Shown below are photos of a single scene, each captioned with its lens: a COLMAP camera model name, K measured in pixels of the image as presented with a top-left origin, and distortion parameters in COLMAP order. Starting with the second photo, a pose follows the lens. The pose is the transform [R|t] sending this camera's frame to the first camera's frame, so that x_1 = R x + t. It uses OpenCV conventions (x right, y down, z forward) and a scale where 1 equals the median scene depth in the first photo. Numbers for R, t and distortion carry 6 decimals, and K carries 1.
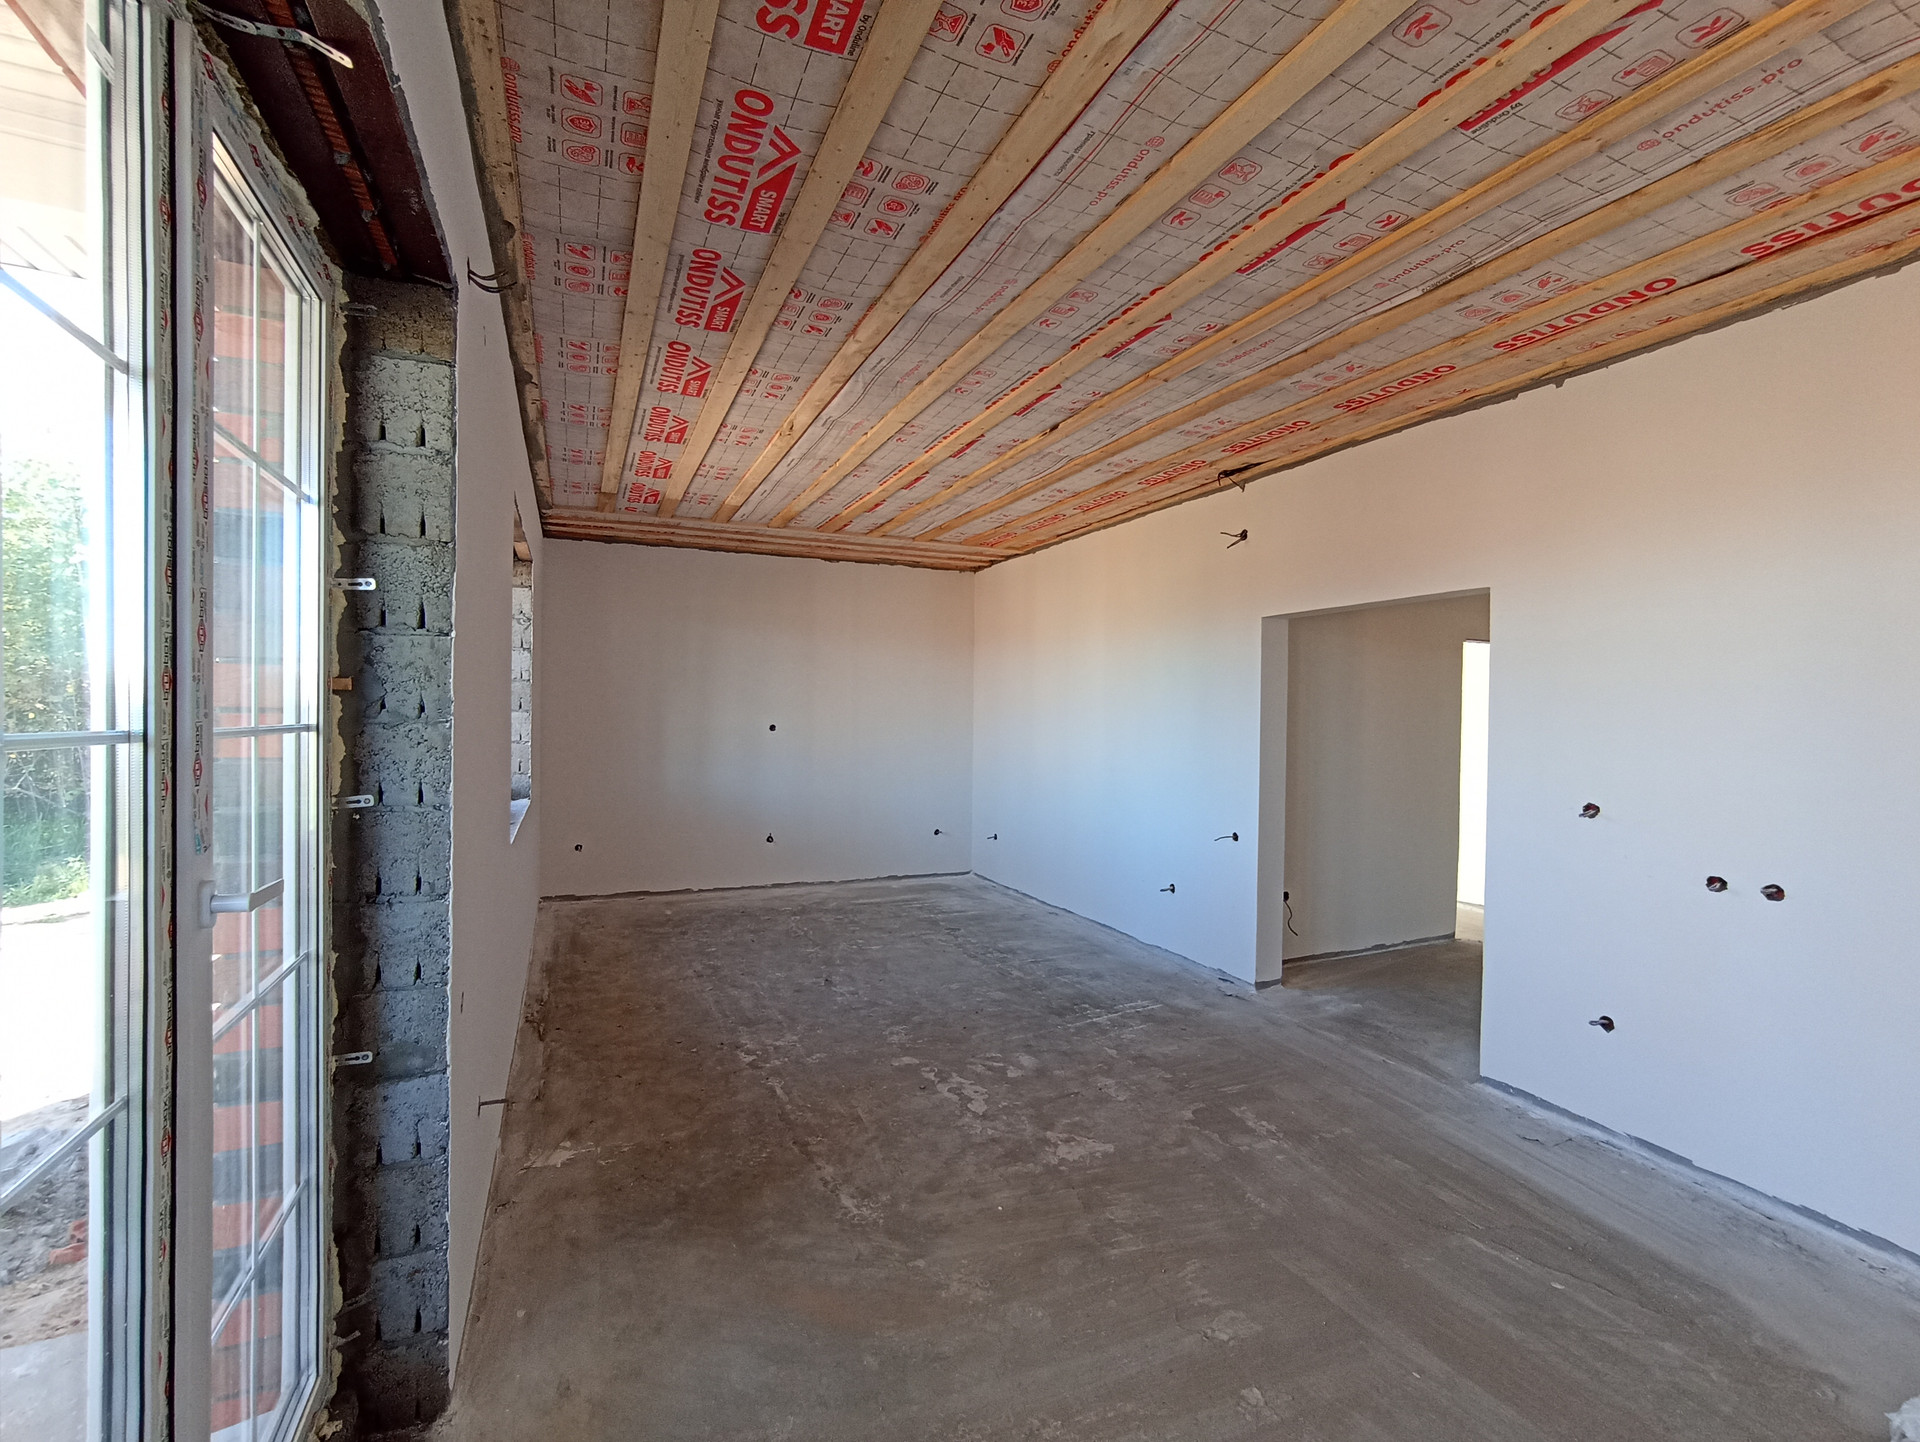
lens RADIAL K [[866.7, 0, 956.2], [0, 866.7, 723.1], [0, 0, 1]] dist [-0.055203, 0.037908]
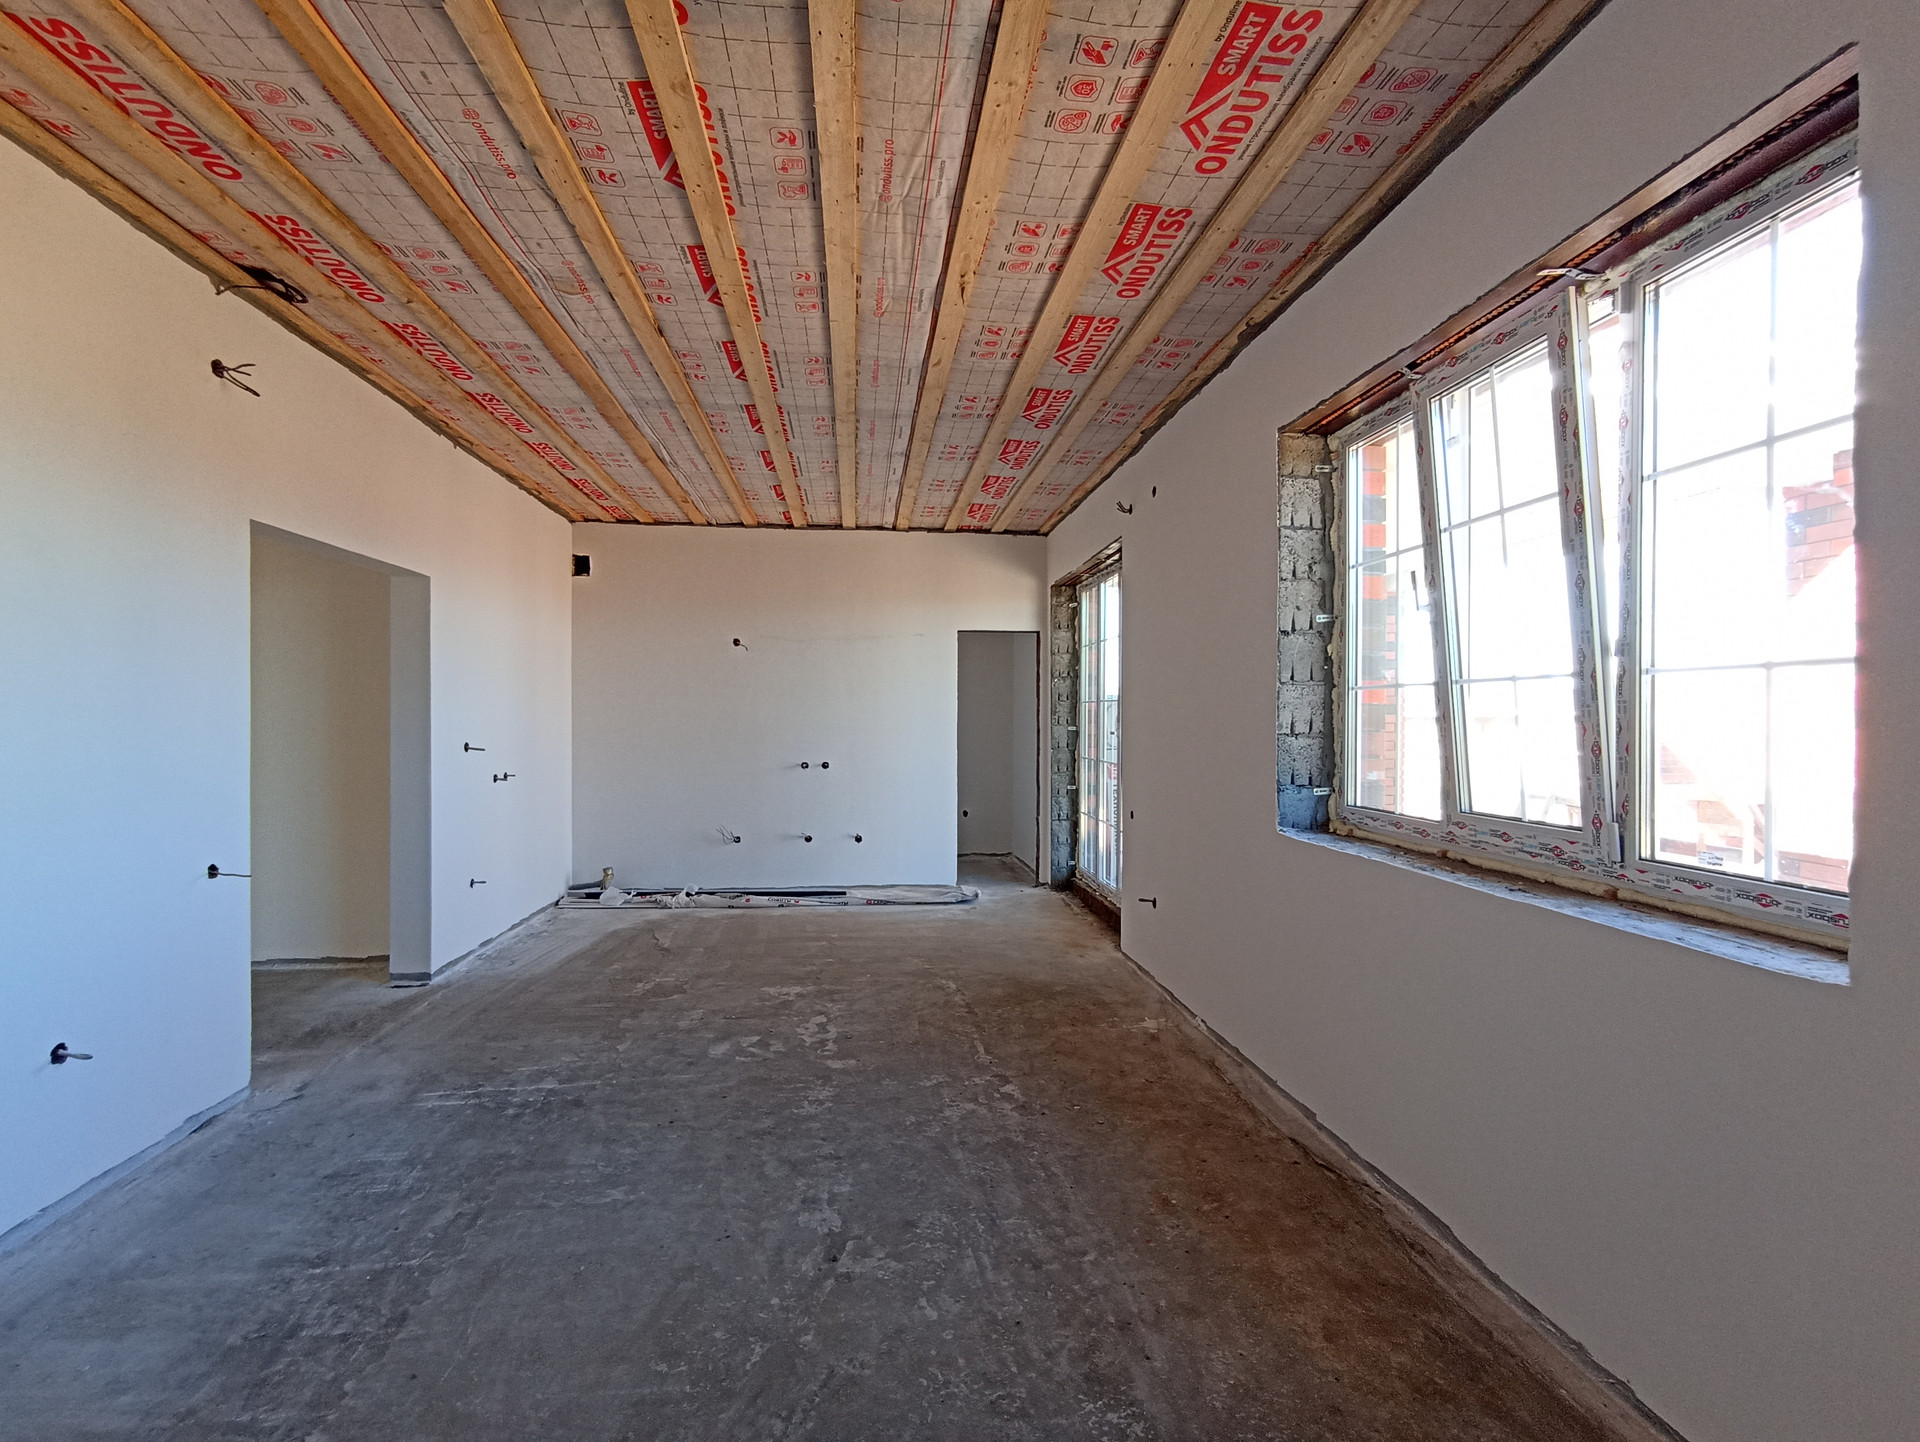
lens RADIAL K [[866.7, 0, 956.2], [0, 866.7, 723.1], [0, 0, 1]] dist [-0.055203, 0.037908]
pose [[-0.953930, -0.018413, 0.299464, -0.403404], [-0.012198, 0.999670, 0.022610, 0.012267], [-0.299781, 0.017915, -0.953840, 1.668989]]
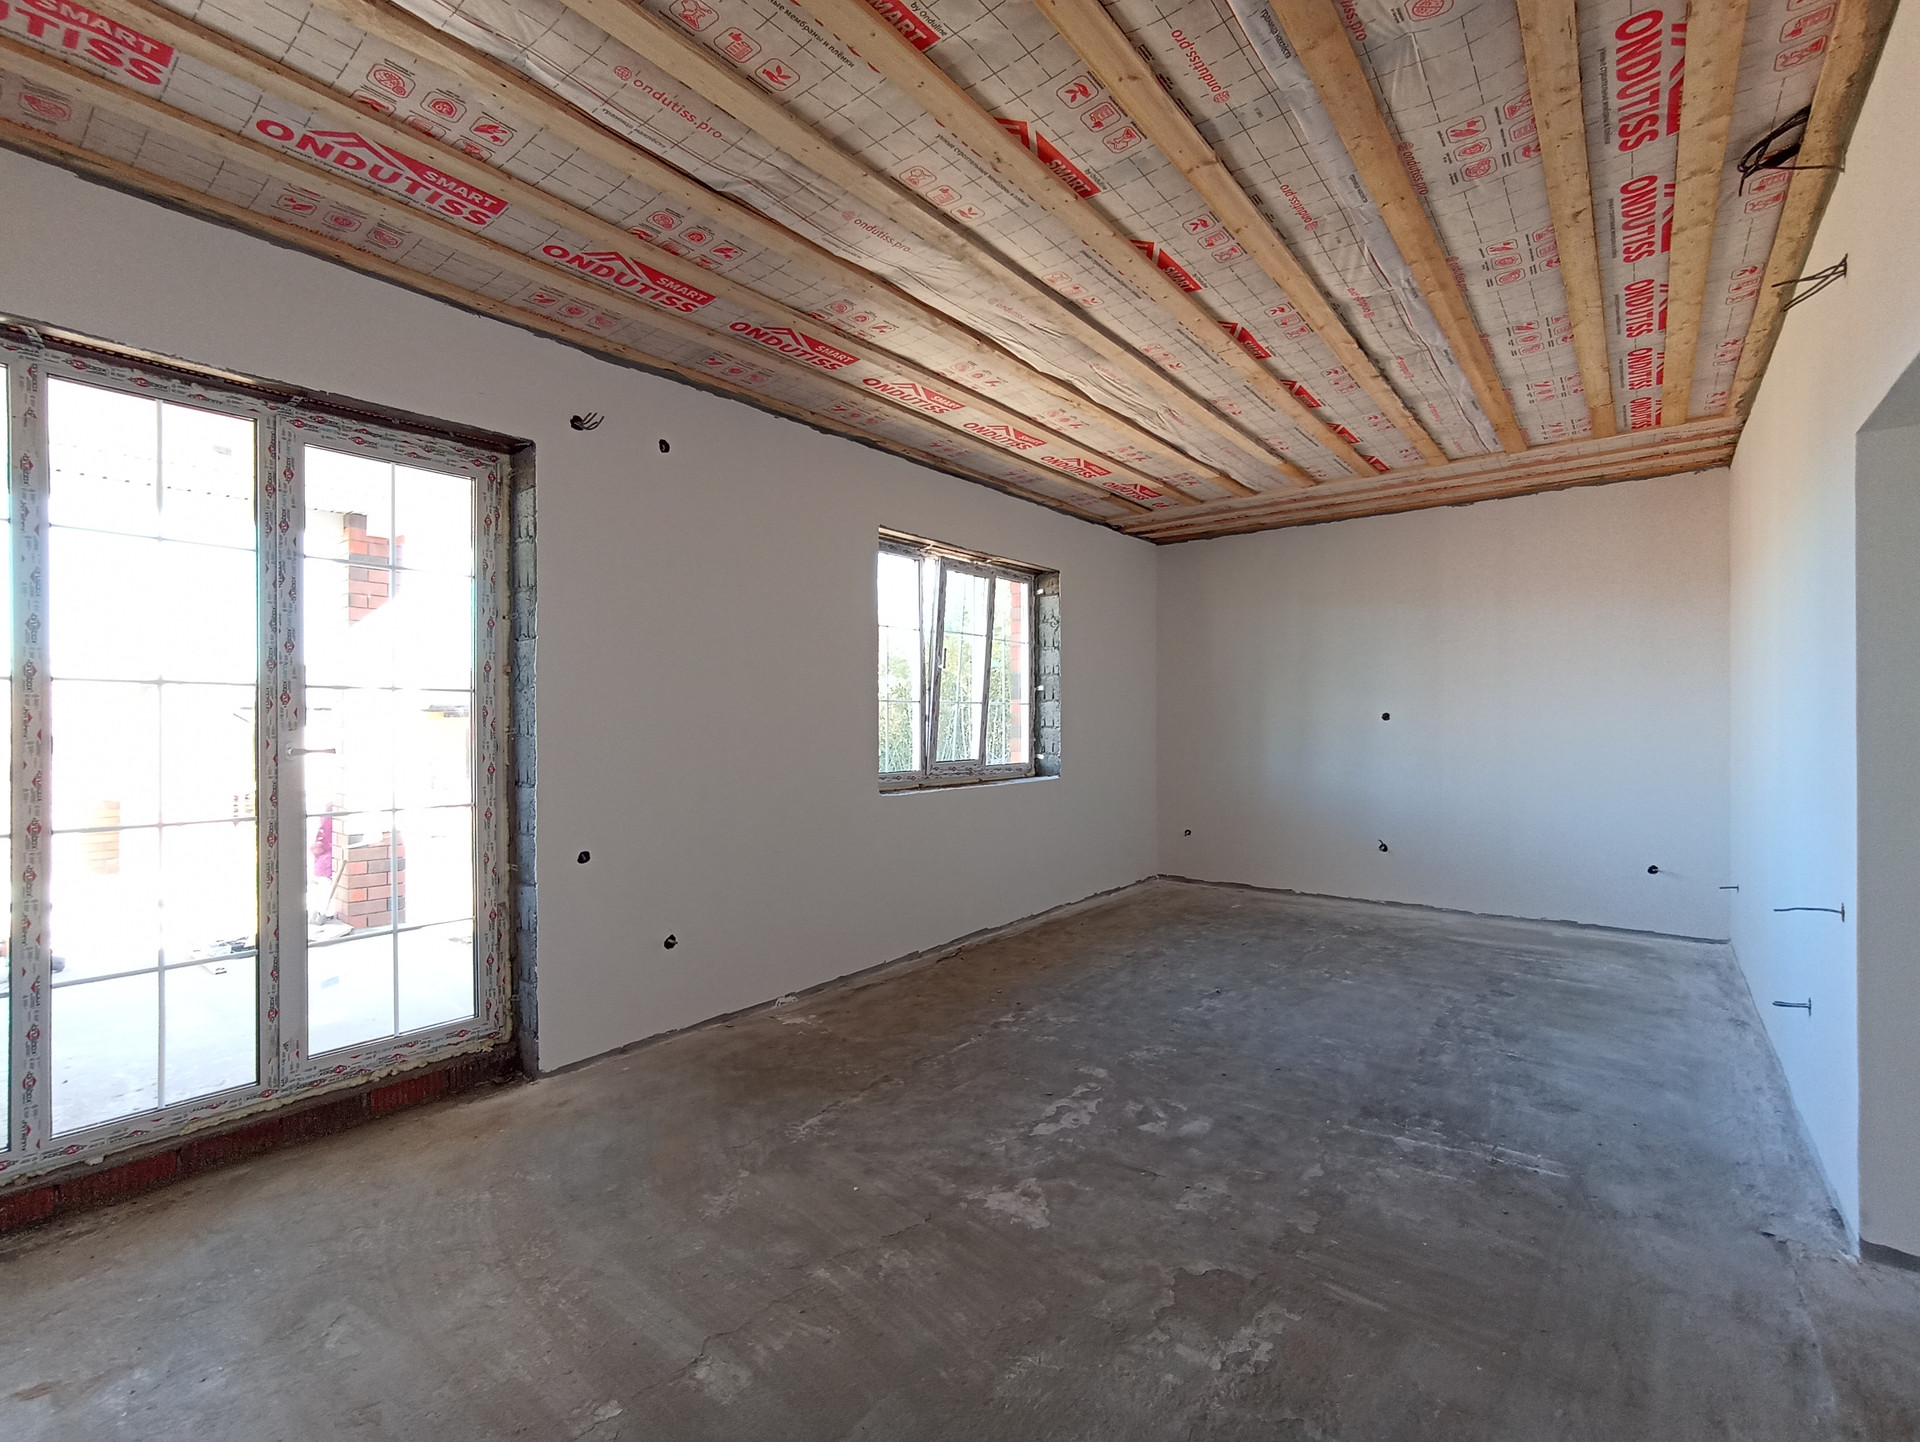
lens RADIAL K [[866.7, 0, 956.2], [0, 866.7, 723.1], [0, 0, 1]] dist [-0.055203, 0.037908]
pose [[0.457487, -0.012332, -0.889131, 0.611770], [-0.000266, 0.999902, -0.014005, 0.042369], [0.889216, 0.006644, 0.457439, 0.427316]]
